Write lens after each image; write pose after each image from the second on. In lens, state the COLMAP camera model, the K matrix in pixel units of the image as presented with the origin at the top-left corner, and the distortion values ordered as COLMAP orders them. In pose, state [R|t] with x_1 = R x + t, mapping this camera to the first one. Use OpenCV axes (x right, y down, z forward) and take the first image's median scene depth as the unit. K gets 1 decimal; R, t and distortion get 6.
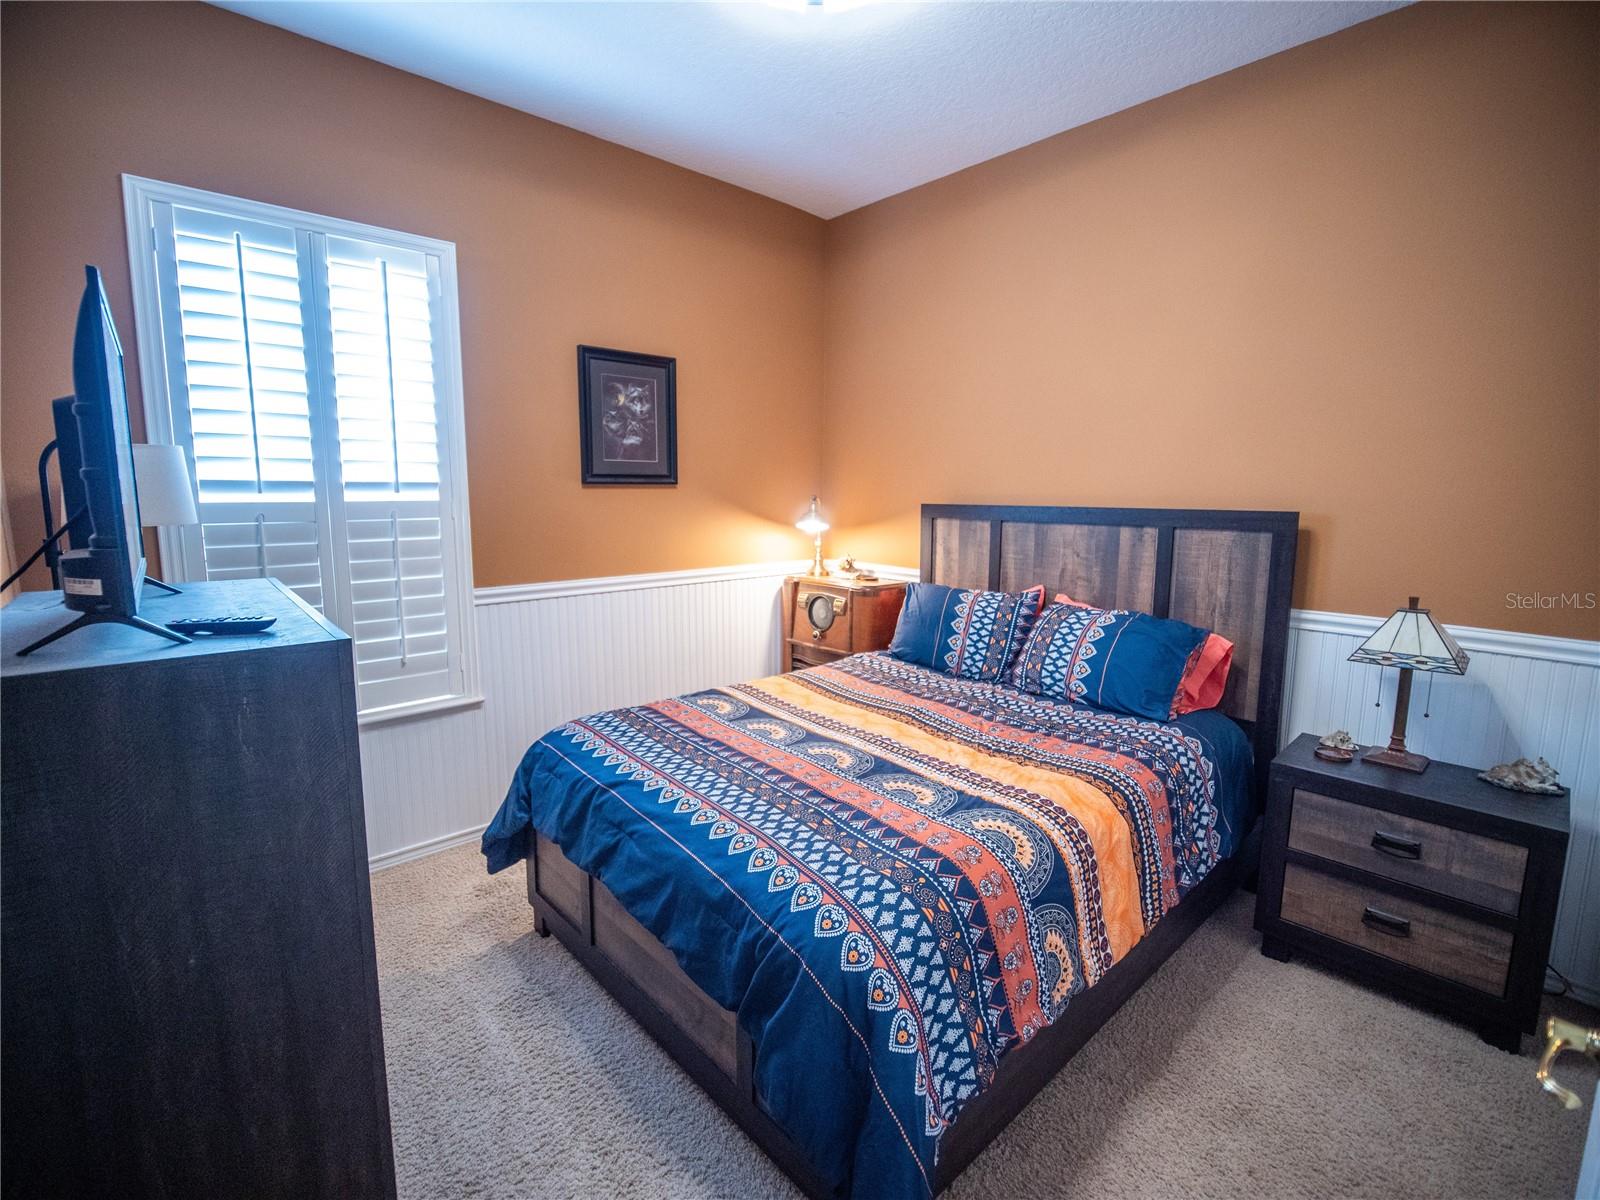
lens RADIAL K [[727.8, 0, 791.3], [0, 727.8, 583.2], [0, 0, 1]] dist [-0.015215, -0.001513]
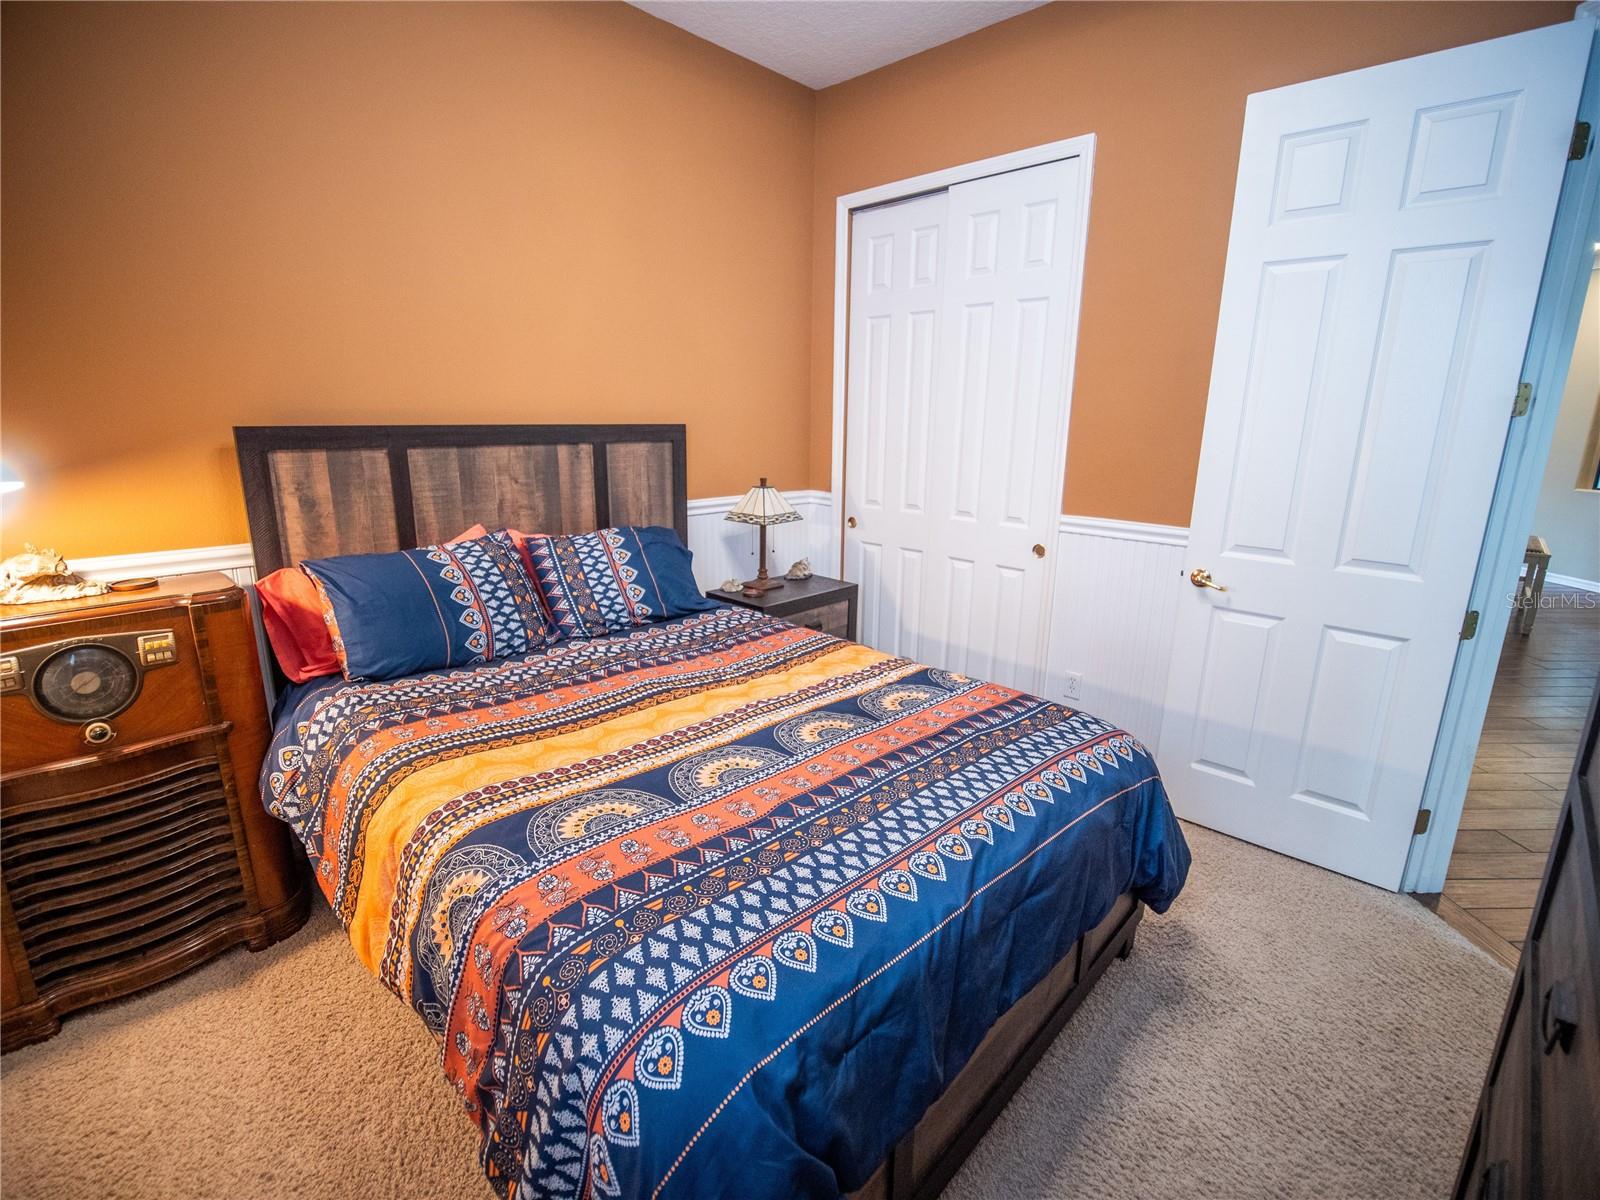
lens RADIAL K [[727.8, 0, 791.3], [0, 727.8, 583.2], [0, 0, 1]] dist [-0.015215, -0.001513]
pose [[-0.066577, -0.228883, 0.971174, -0.536000], [0.117423, 0.964773, 0.235424, -0.093989], [-0.990848, 0.129712, -0.037355, 0.786175]]
